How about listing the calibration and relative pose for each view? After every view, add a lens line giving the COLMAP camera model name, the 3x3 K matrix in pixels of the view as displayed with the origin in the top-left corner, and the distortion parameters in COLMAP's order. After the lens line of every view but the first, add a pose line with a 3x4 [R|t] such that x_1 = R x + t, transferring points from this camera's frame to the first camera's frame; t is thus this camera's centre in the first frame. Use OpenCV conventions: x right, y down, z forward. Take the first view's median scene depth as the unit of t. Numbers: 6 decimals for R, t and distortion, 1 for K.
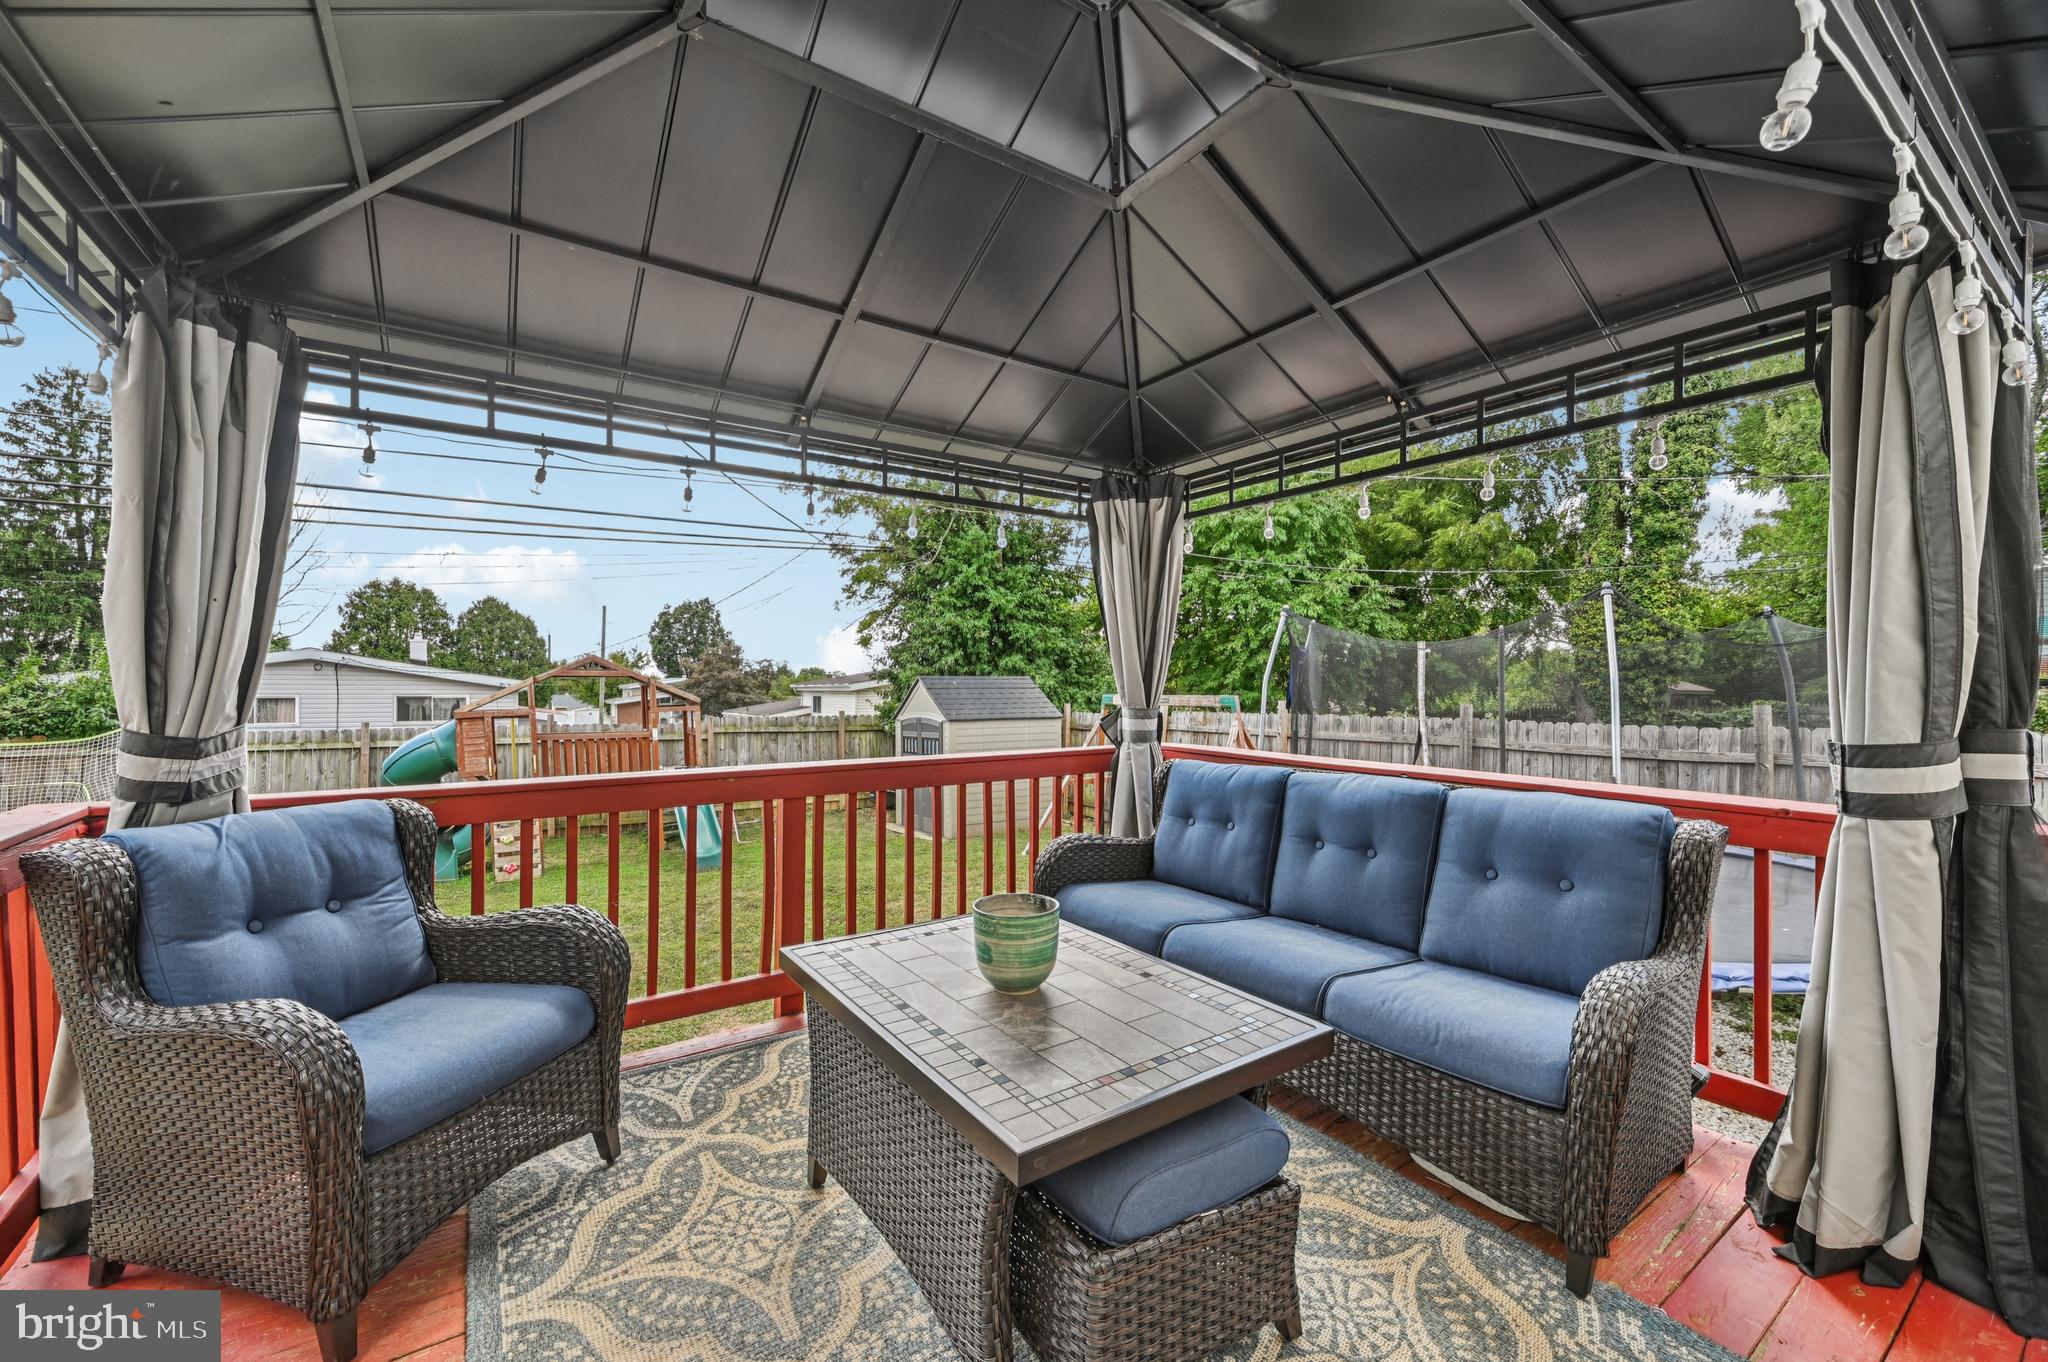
lens RADIAL K [[823.5, 0, 1028.5], [0, 823.5, 683.9], [0, 0, 1]] dist [-0.000019, -0.000349]
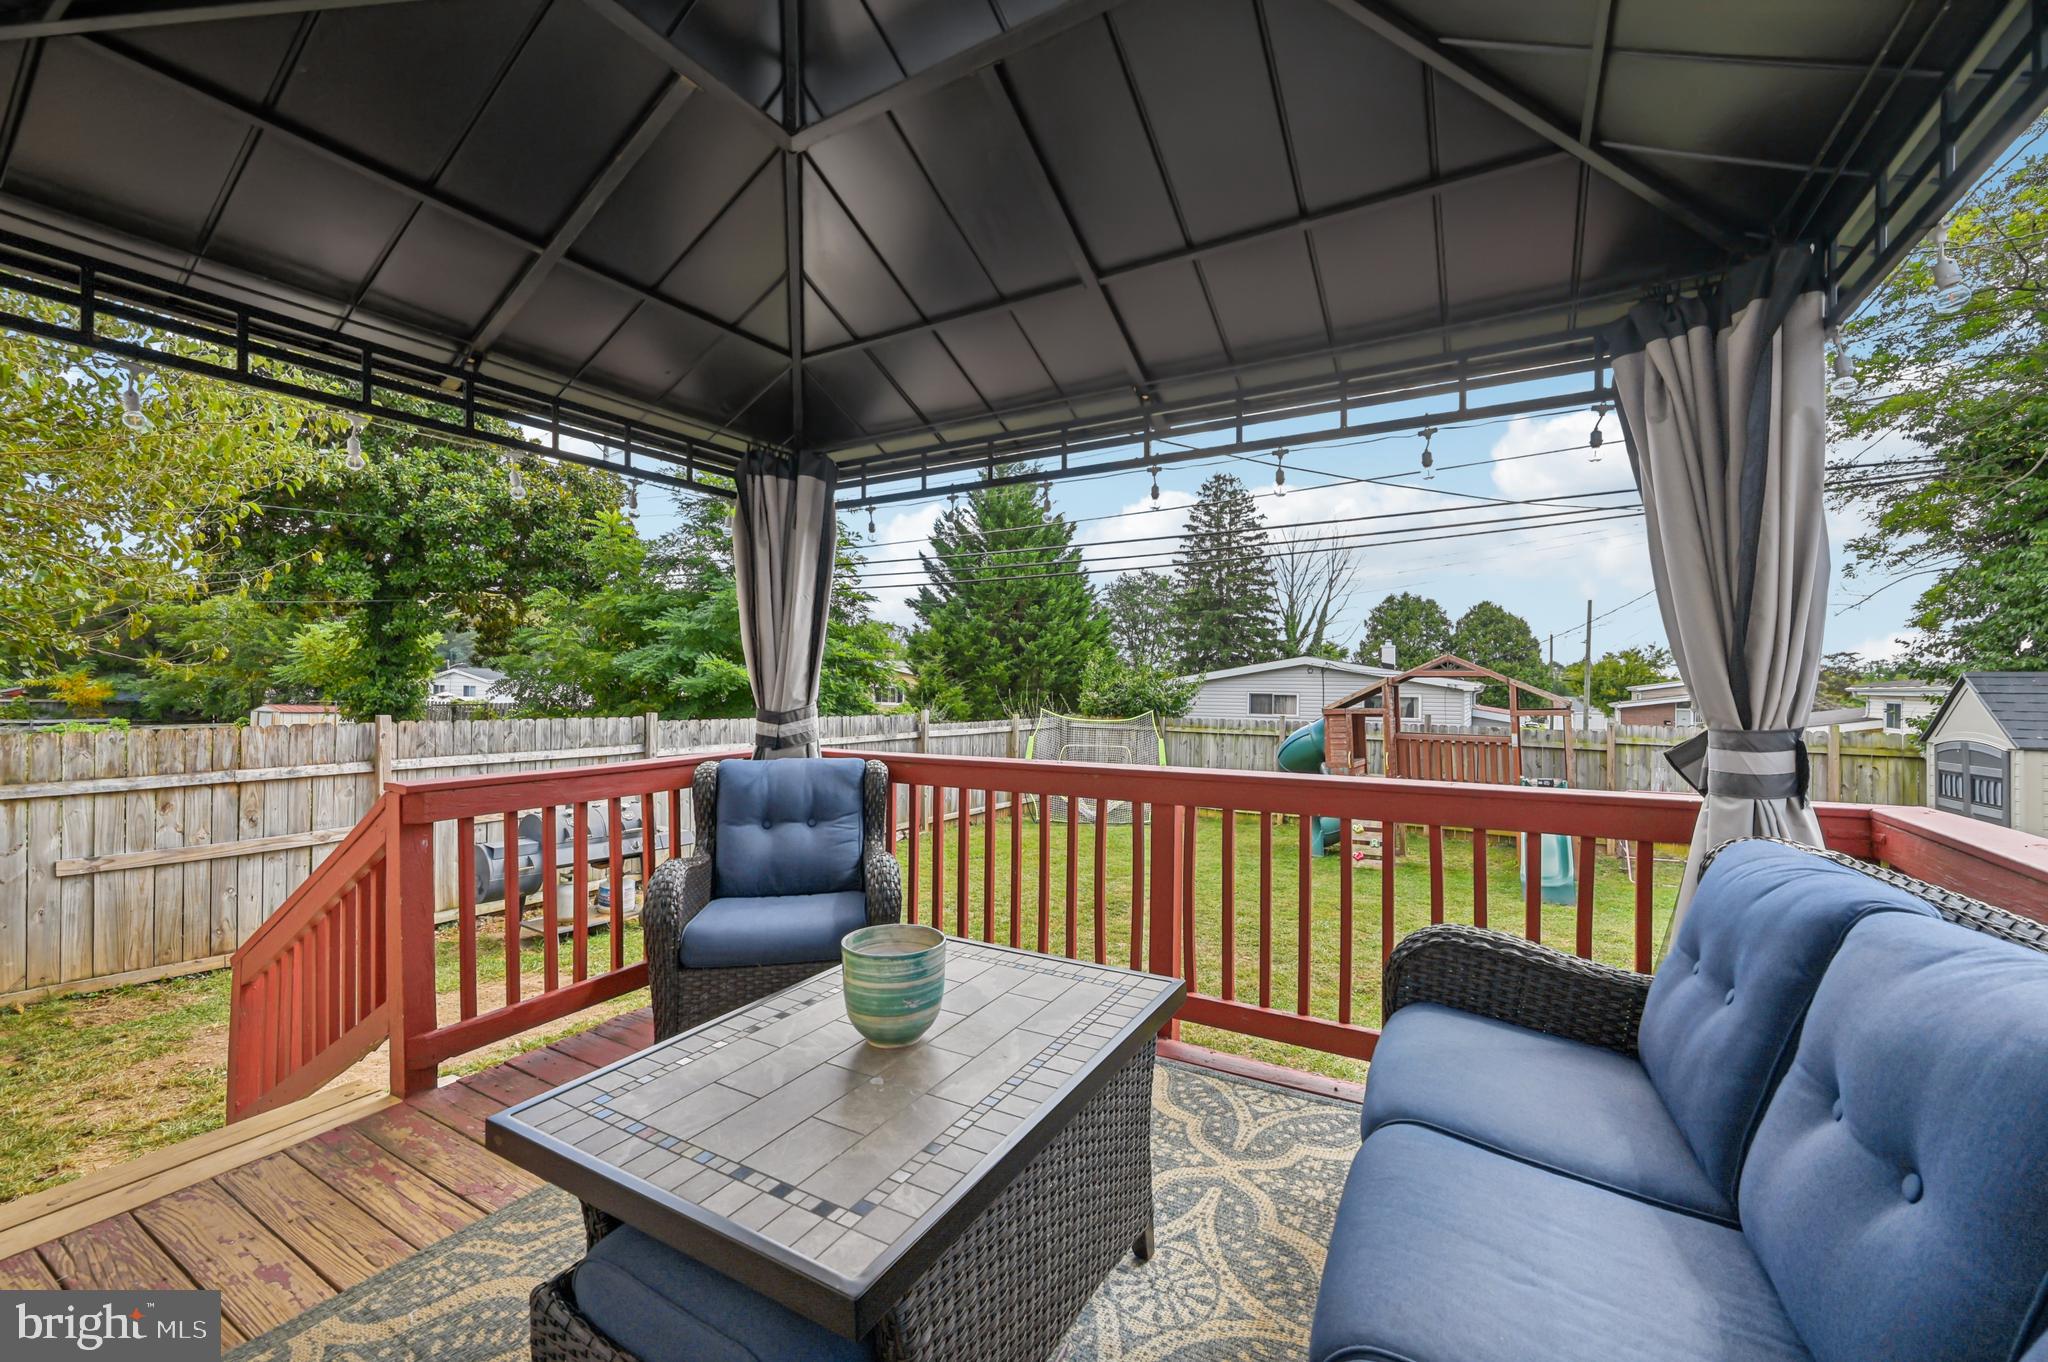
lens RADIAL K [[823.5, 0, 1028.5], [0, 823.5, 683.9], [0, 0, 1]] dist [-0.000019, -0.000349]
pose [[0.428065, 0.001259, -0.903747, 0.121770], [-0.002915, 0.999996, 0.000012, 0.000770], [0.903743, 0.002630, 0.428067, 0.113619]]
